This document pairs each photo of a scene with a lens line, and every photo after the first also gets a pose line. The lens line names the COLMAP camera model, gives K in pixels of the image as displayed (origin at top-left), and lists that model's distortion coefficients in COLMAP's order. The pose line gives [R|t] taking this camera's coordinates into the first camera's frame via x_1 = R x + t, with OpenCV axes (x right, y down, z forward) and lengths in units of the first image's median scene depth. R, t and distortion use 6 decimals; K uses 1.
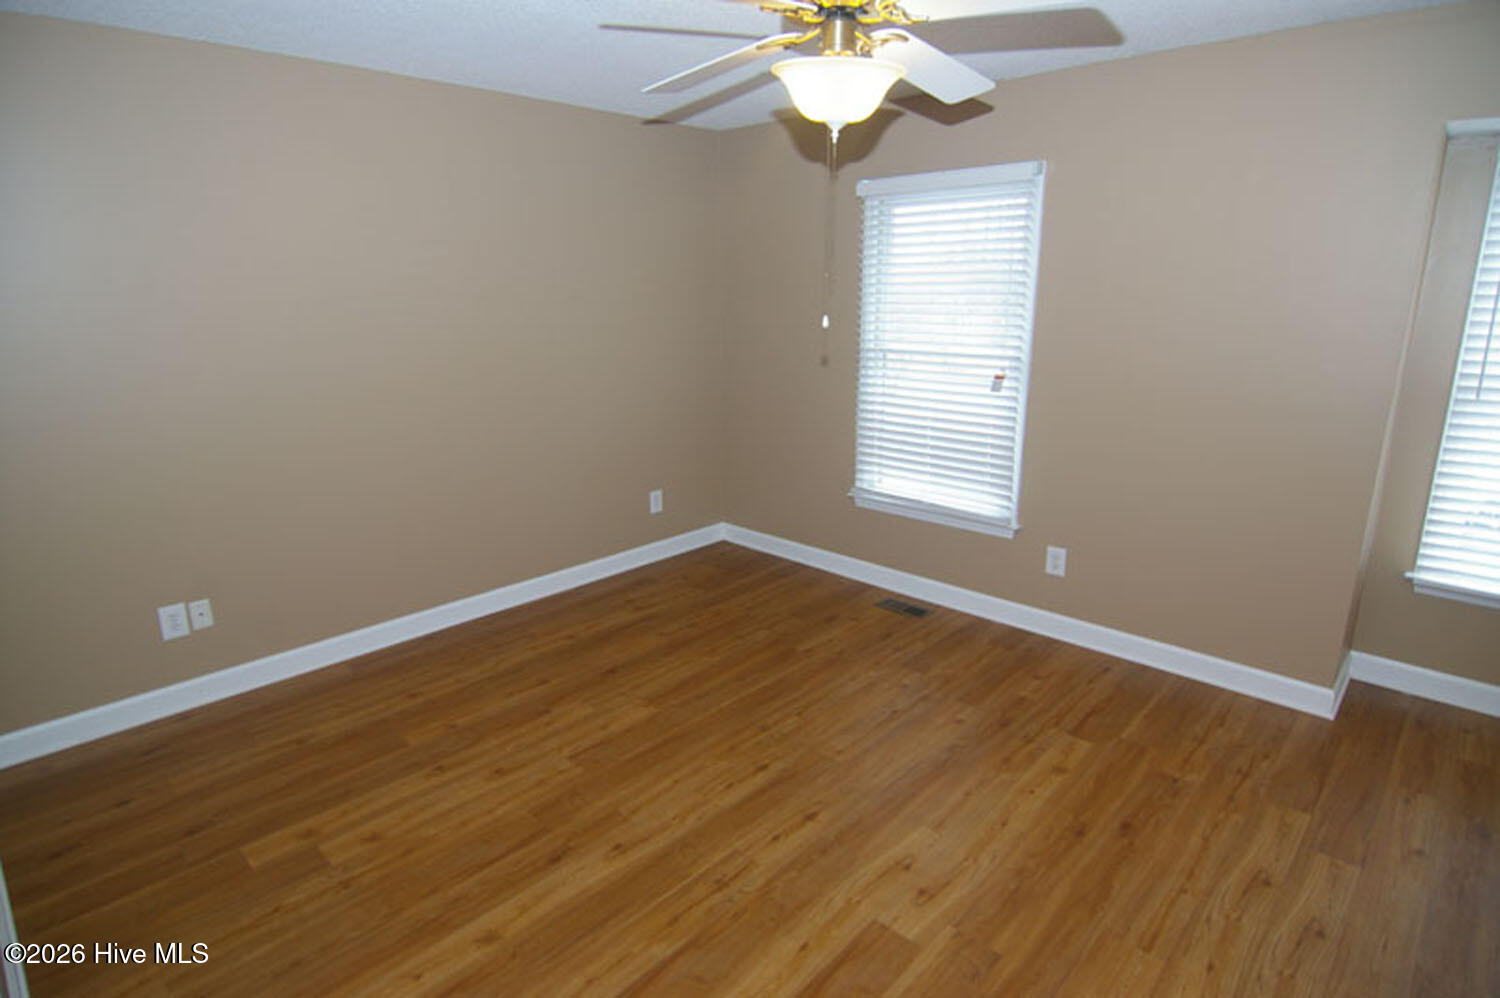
lens RADIAL K [[809.7, 0, 746.9], [0, 809.7, 493.3], [0, 0, 1]] dist [-0.000881, -0.012678]
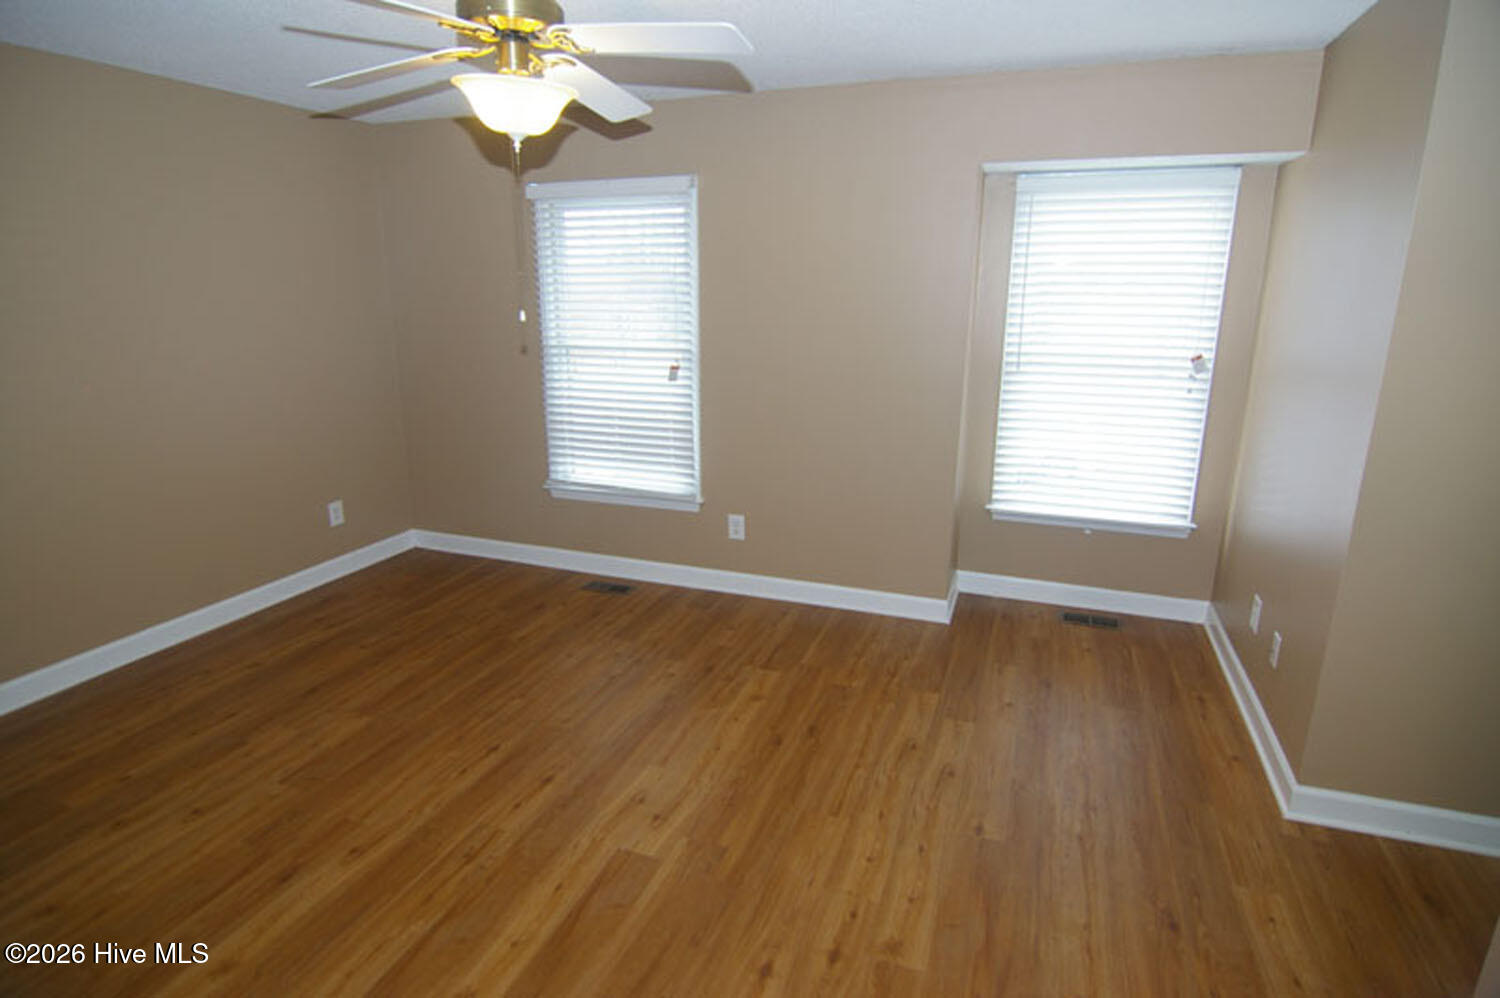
lens RADIAL K [[809.7, 0, 746.9], [0, 809.7, 493.3], [0, 0, 1]] dist [-0.000881, -0.012678]
pose [[0.921376, -0.090066, 0.378093, -0.043625], [0.090789, 0.995742, 0.015953, 0.025946], [-0.377921, 0.019628, 0.925630, -0.086273]]
